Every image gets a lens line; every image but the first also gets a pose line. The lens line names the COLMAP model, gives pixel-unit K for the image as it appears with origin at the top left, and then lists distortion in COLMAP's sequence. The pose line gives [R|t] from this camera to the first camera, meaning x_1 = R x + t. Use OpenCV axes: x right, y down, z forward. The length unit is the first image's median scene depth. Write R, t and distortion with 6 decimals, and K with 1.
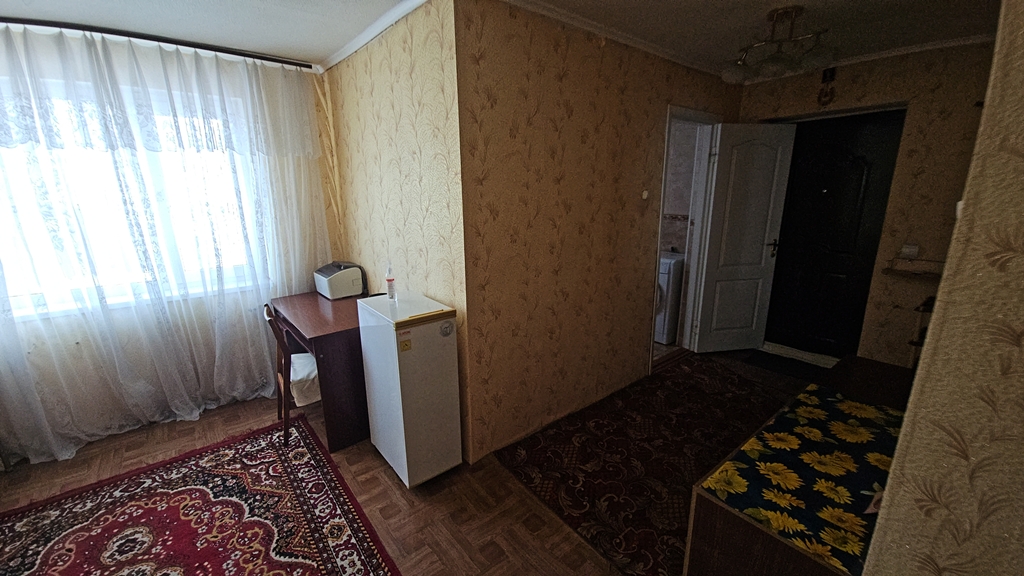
lens RADIAL K [[412.7, 0, 513.6], [0, 412.7, 293.3], [0, 0, 1]] dist [0.001581, -0.000760]
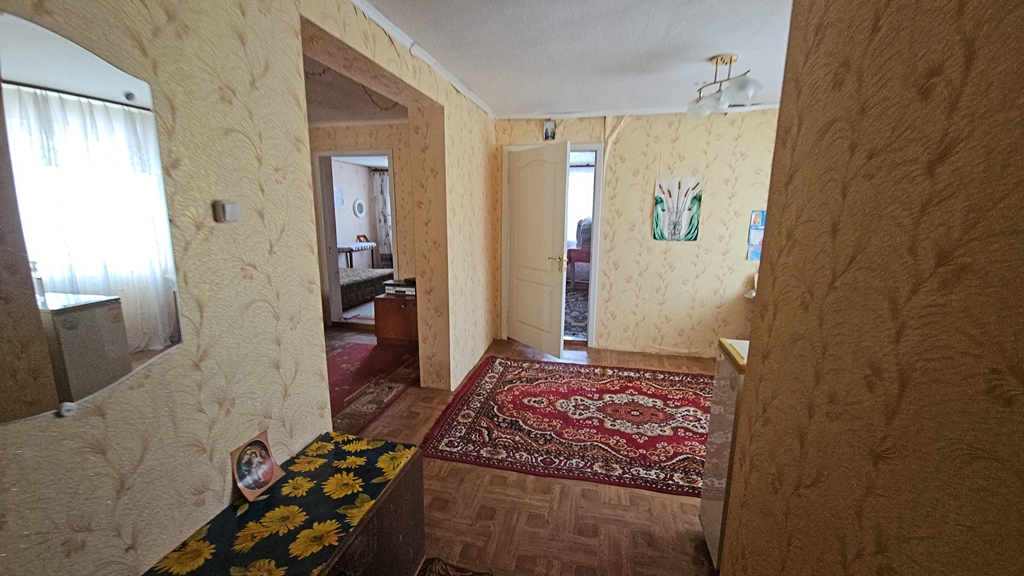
lens RADIAL K [[412.7, 0, 511.6], [0, 412.7, 288.7], [0, 0, 1]] dist [0.001581, -0.000760]
pose [[-0.785186, 0.119284, -0.607663, 0.887933], [-0.160244, 0.908713, 0.385437, -0.439216], [0.598168, 0.400014, -0.694394, 1.773753]]
